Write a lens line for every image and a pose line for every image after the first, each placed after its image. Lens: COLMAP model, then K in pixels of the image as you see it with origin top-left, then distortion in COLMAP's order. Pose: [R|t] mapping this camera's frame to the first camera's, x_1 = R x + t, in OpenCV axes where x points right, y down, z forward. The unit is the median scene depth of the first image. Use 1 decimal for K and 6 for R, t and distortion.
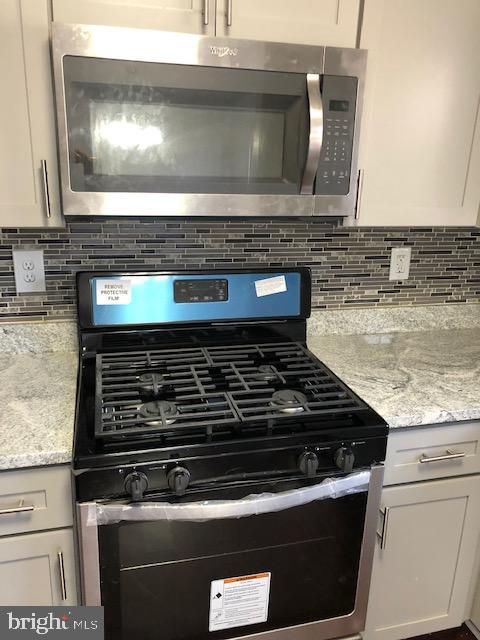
lens RADIAL K [[528.3, 0, 240.0], [0, 528.3, 320.0], [0, 0, 1]] dist [0.035032, -0.005727]
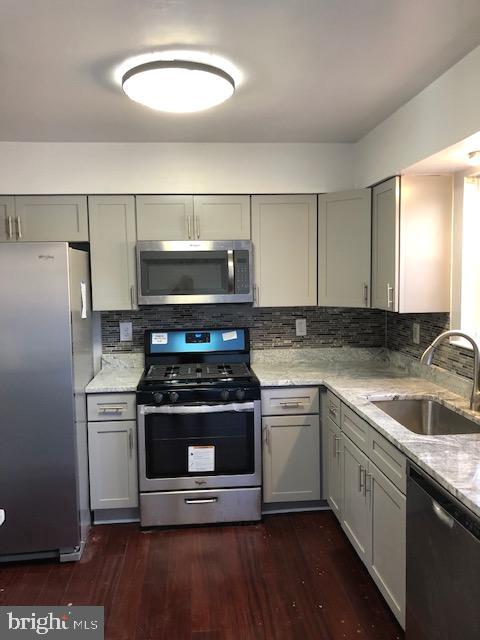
lens RADIAL K [[528.3, 0, 240.0], [0, 528.3, 320.0], [0, 0, 1]] dist [0.035032, -0.005727]
pose [[0.984779, -0.030746, -0.171073, 0.577572], [-0.005876, 0.977779, -0.209558, 0.399300], [0.173714, 0.207374, 0.962715, -1.351549]]
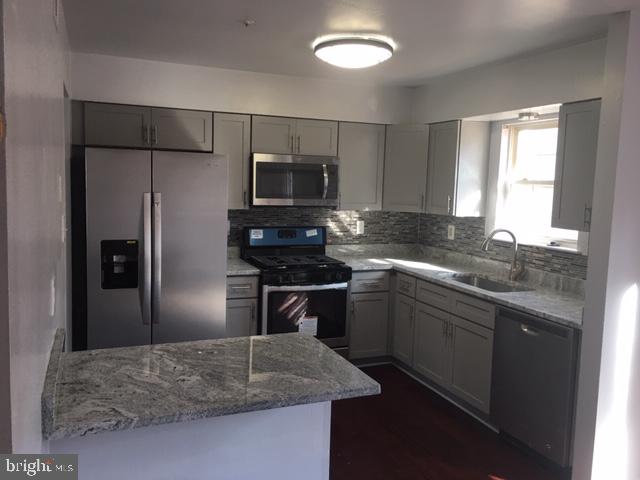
lens RADIAL K [[545.5, 0, 320.0], [0, 545.5, 240.0], [0, 0, 1]] dist [0.006364, 0.000542]
pose [[0.991409, -0.016008, 0.129813, -0.320454], [0.039899, 0.982190, -0.183604, 0.592906], [-0.124562, 0.187206, 0.974391, -2.104488]]
